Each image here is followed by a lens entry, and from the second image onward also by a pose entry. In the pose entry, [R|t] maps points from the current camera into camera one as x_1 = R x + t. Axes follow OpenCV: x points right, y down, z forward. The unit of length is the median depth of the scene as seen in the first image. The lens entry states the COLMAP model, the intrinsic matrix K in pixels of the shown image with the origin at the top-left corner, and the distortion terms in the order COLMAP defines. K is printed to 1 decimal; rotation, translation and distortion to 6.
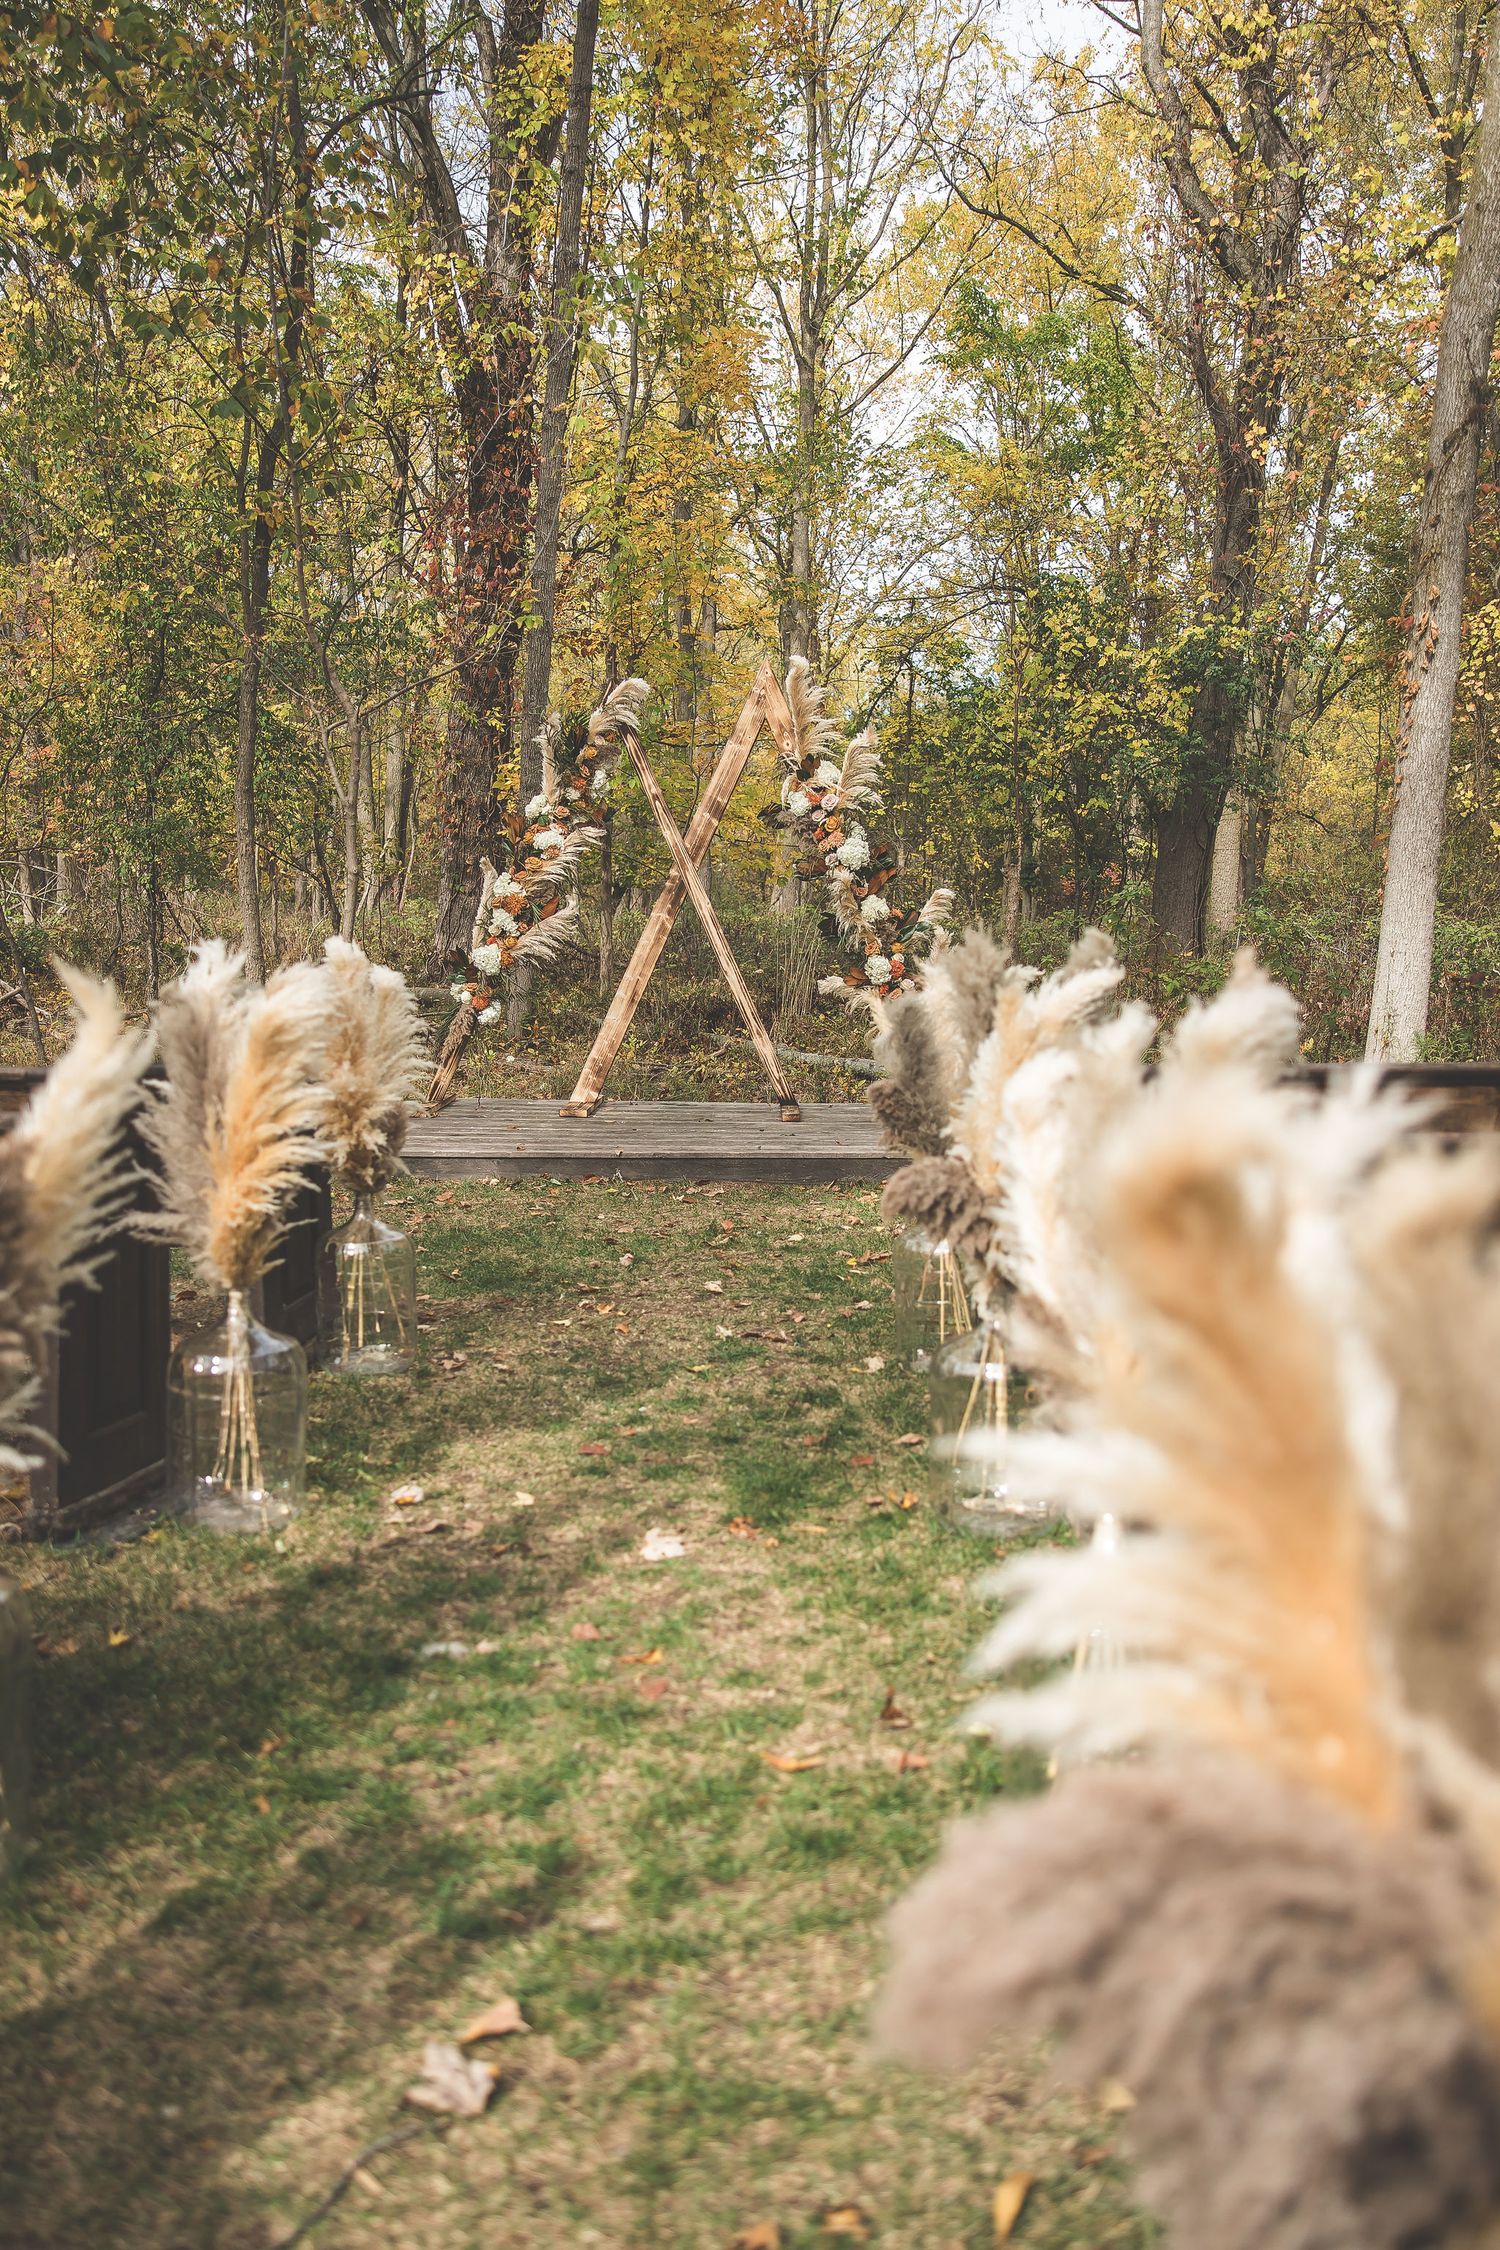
lens RADIAL K [[1838.6, 0, 778.8], [0, 1838.6, 1143.2], [0, 0, 1]] dist [0.008936, 0.001459]
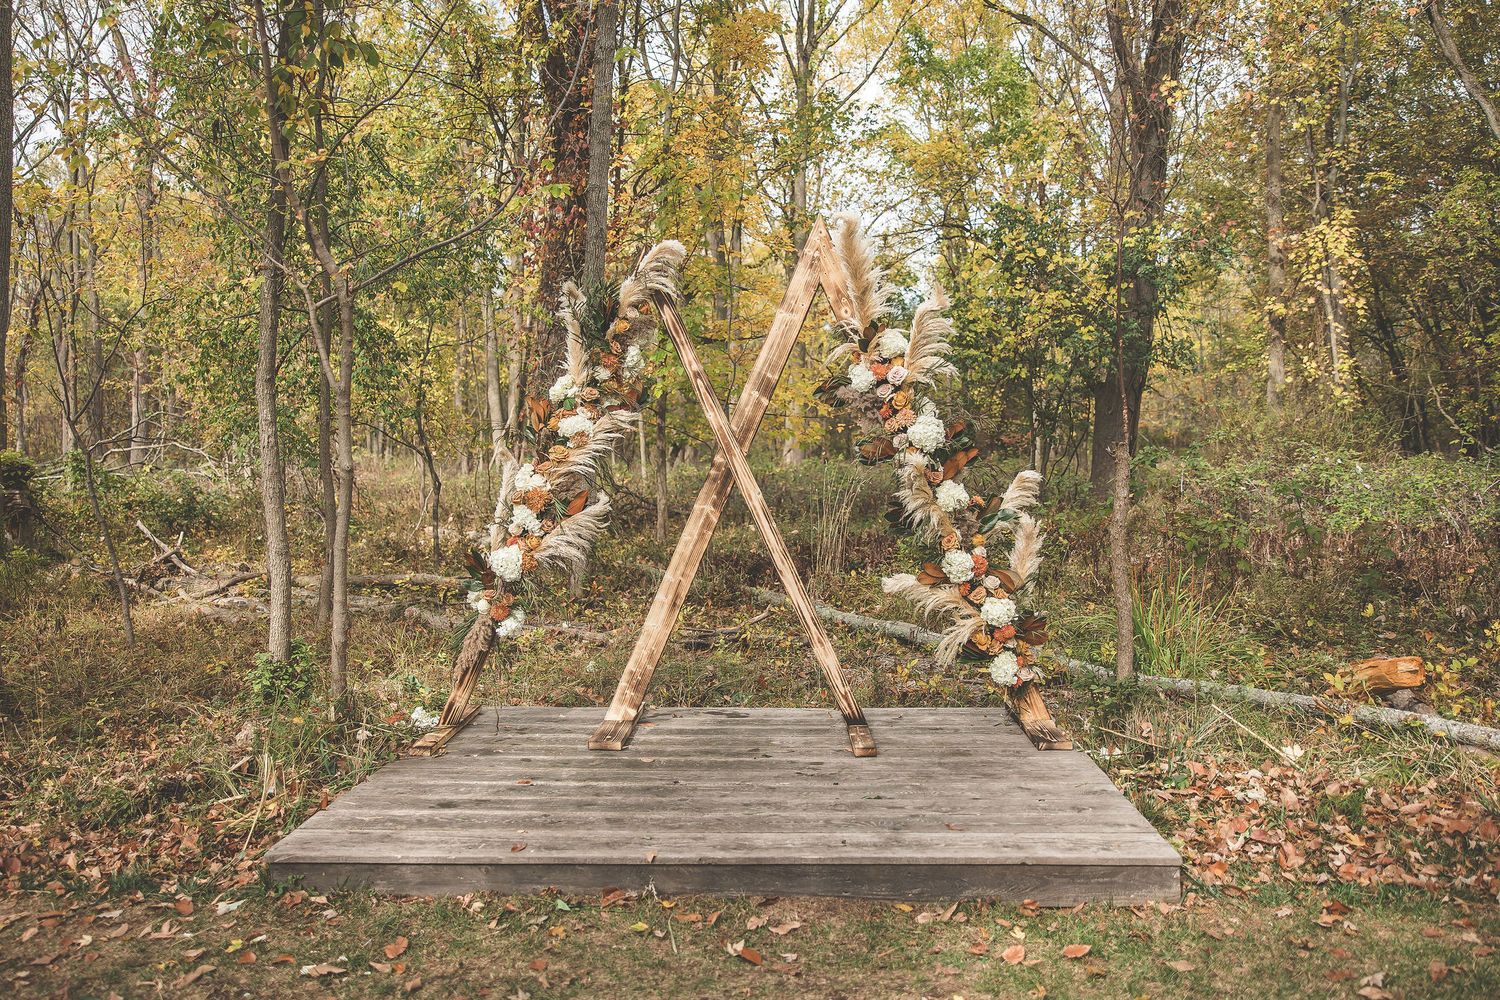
lens RADIAL K [[1186.1, 0, 750.0], [0, 1186.1, 500.0], [0, 0, 1]] dist [0.027855, 0.000170]
pose [[0.999394, -0.021438, -0.027425, -0.027171], [0.018958, 0.995968, -0.087687, -0.077976], [0.029194, 0.087114, 0.995771, 0.439399]]
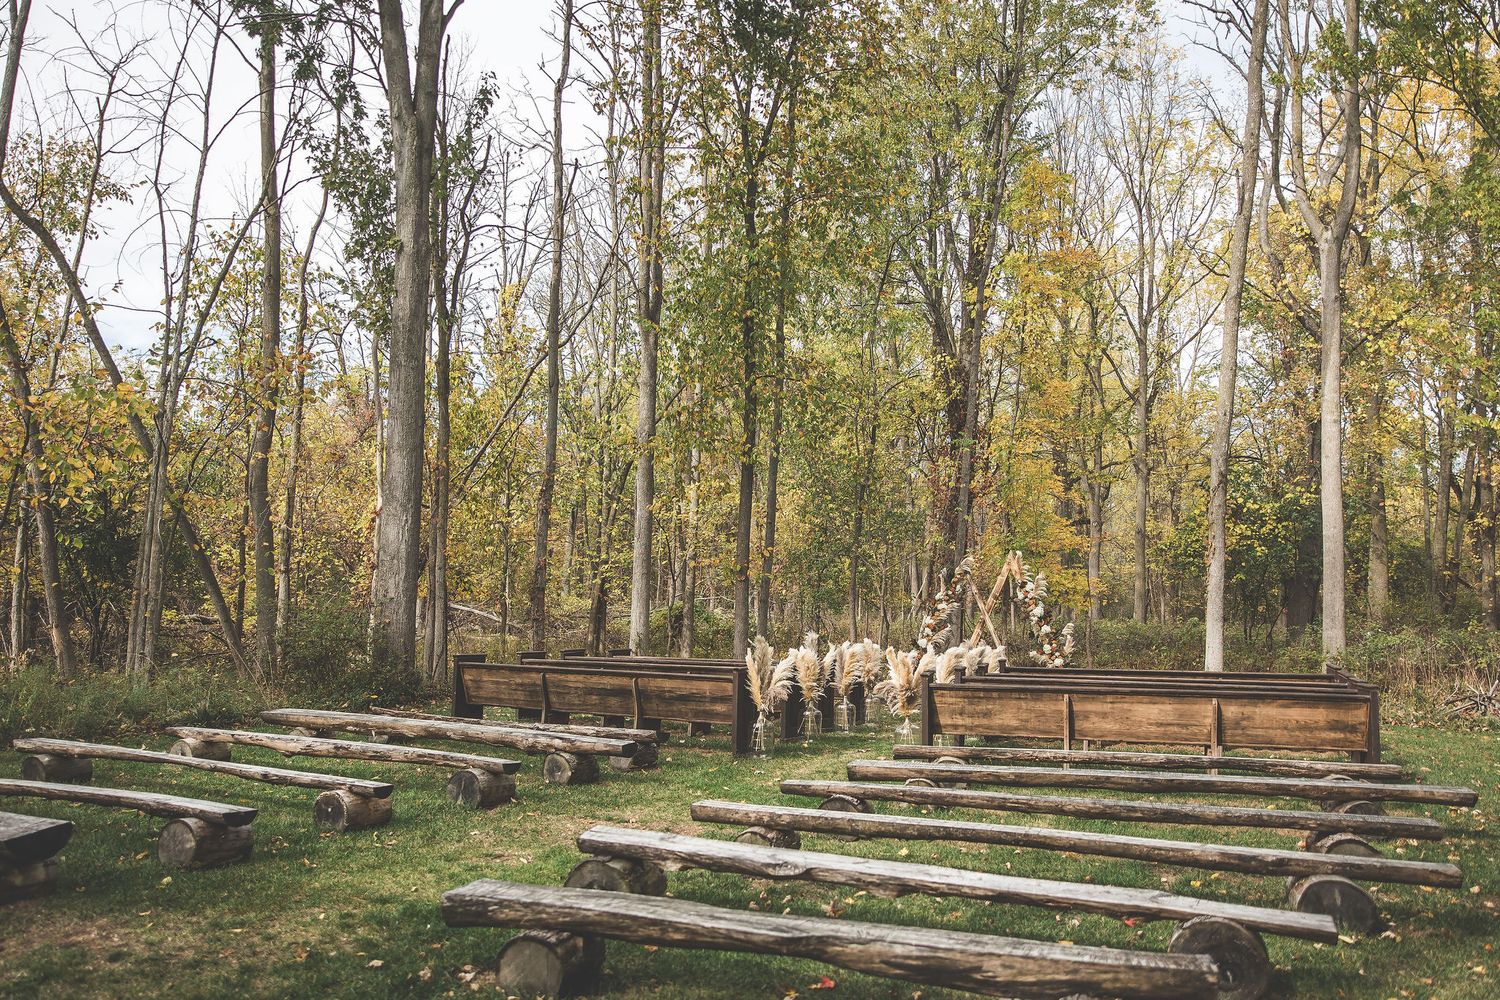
lens RADIAL K [[1186.1, 0, 750.0], [0, 1186.1, 500.0], [0, 0, 1]] dist [0.027855, 0.000170]
pose [[0.932833, -0.024665, -0.359463, 0.312154], [-0.054368, 0.976595, -0.208100, 0.104229], [0.356183, 0.213666, 0.909660, -1.051719]]
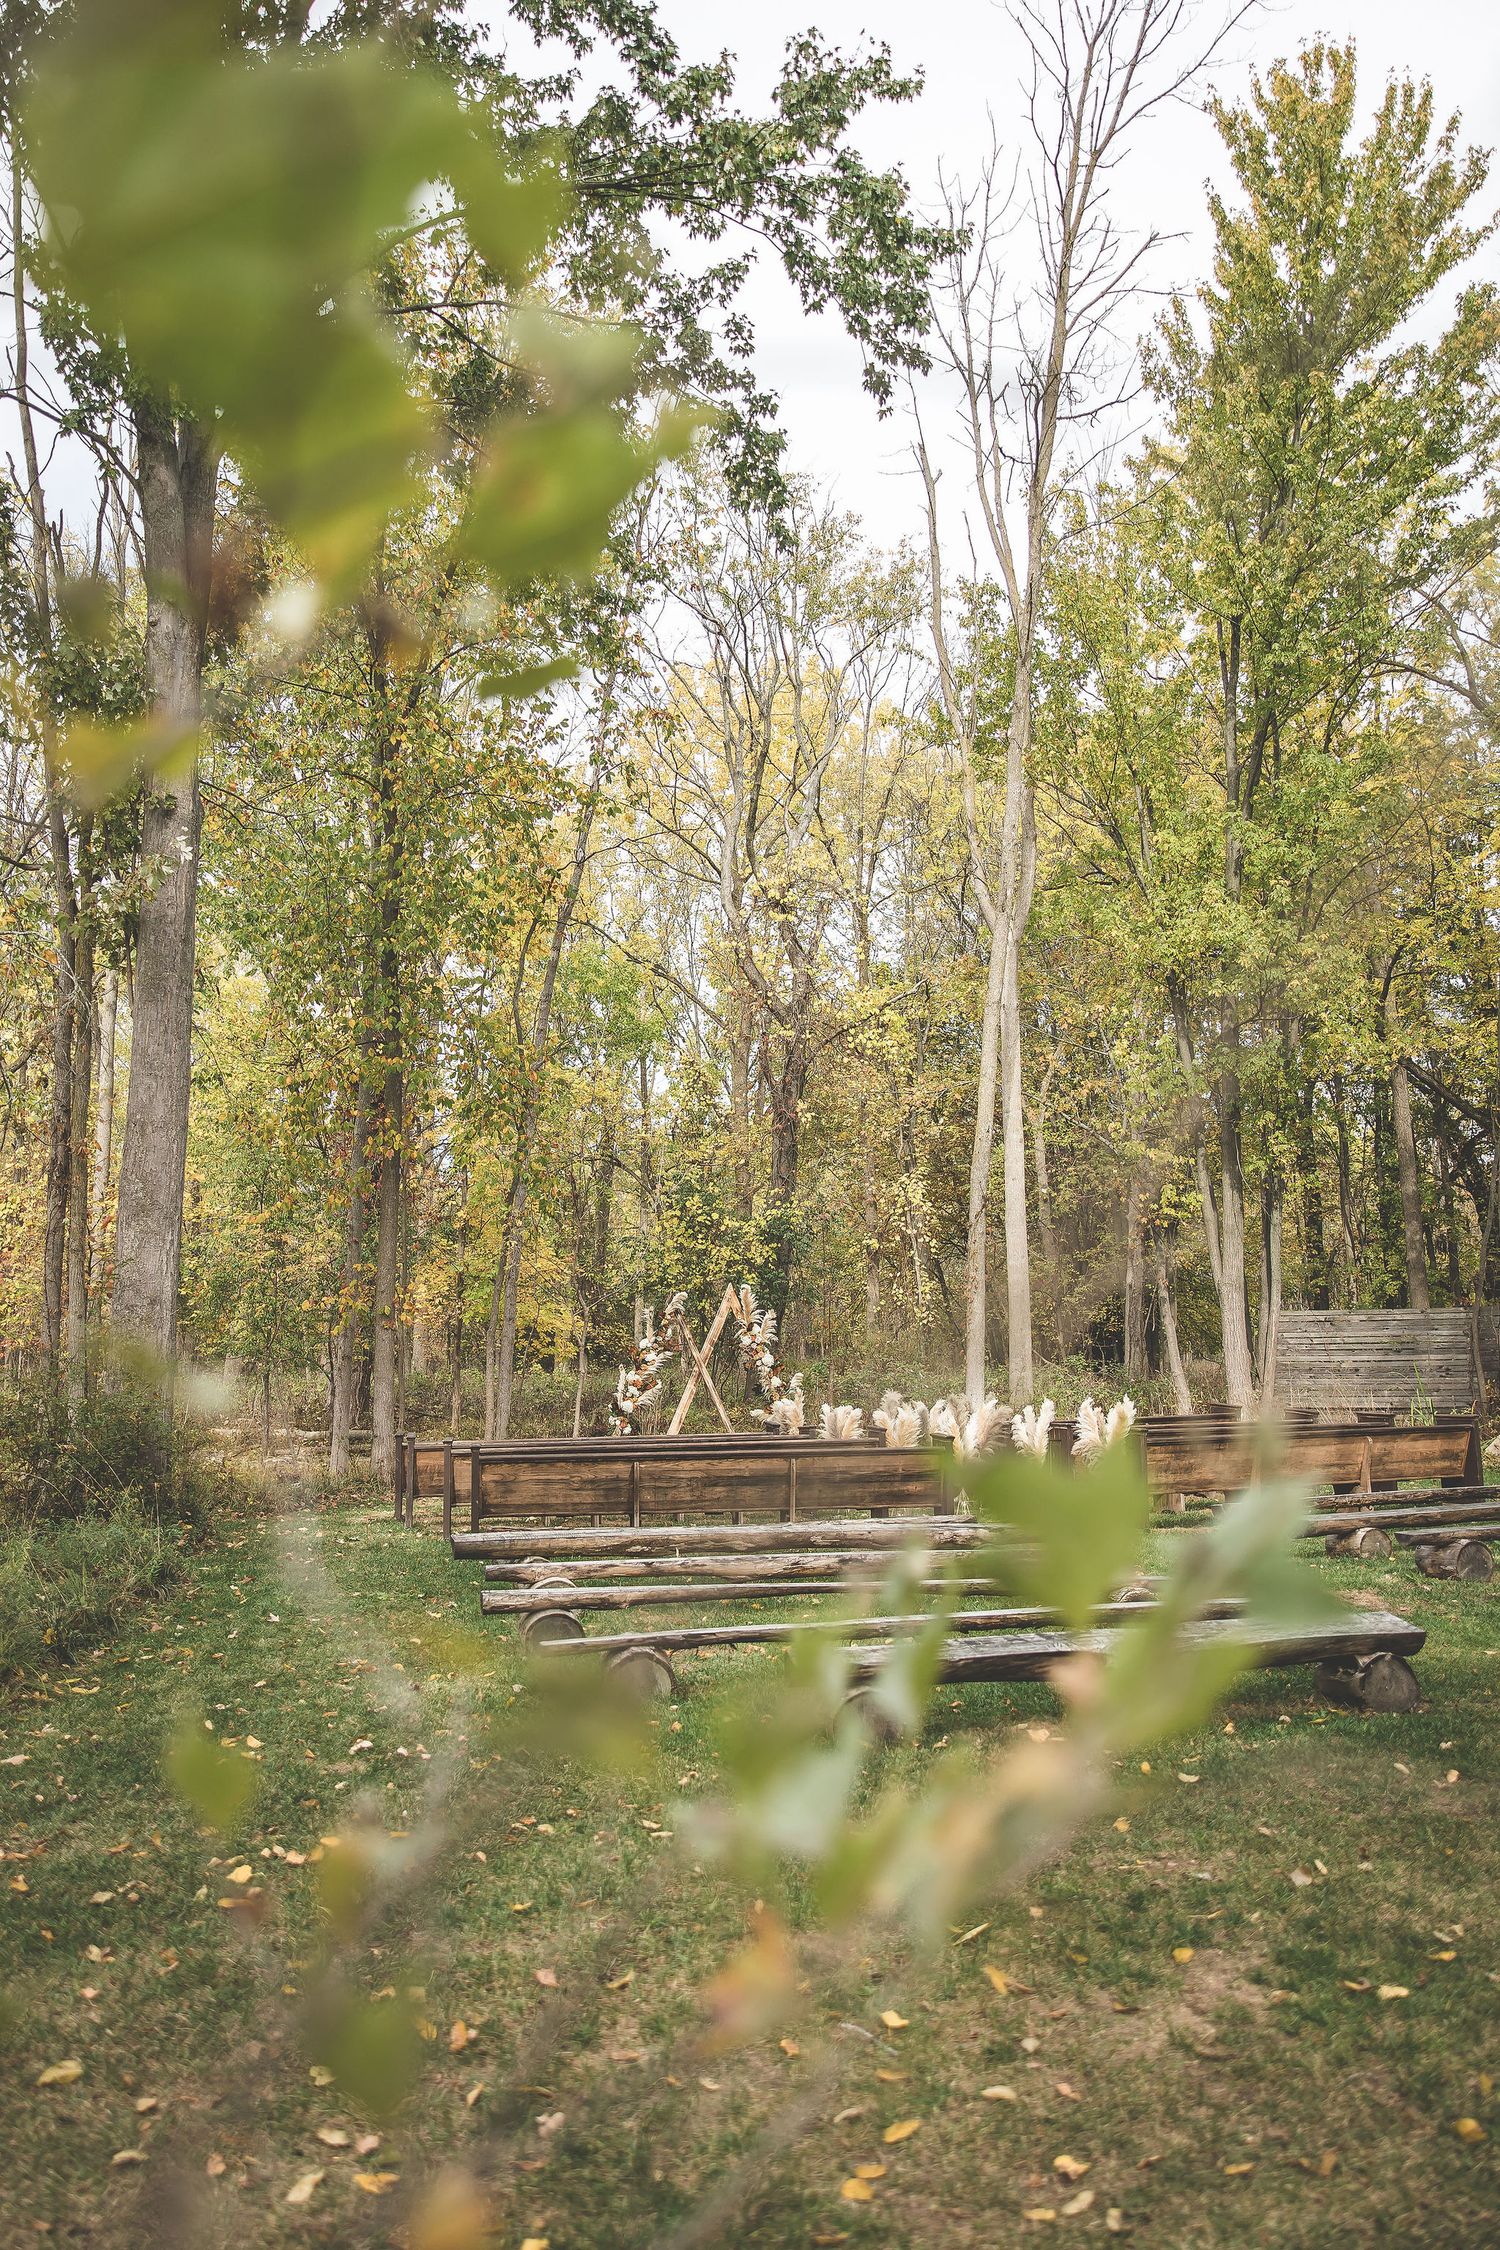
lens RADIAL K [[1779.1, 0, 750.0], [0, 1779.1, 1125.0], [0, 0, 1]] dist [0.027855, 0.000170]
pose [[0.948999, 0.019997, 0.314644, -0.752883], [0.059855, 0.968409, -0.242075, 0.119894], [-0.309545, 0.248562, 0.917823, -1.310654]]
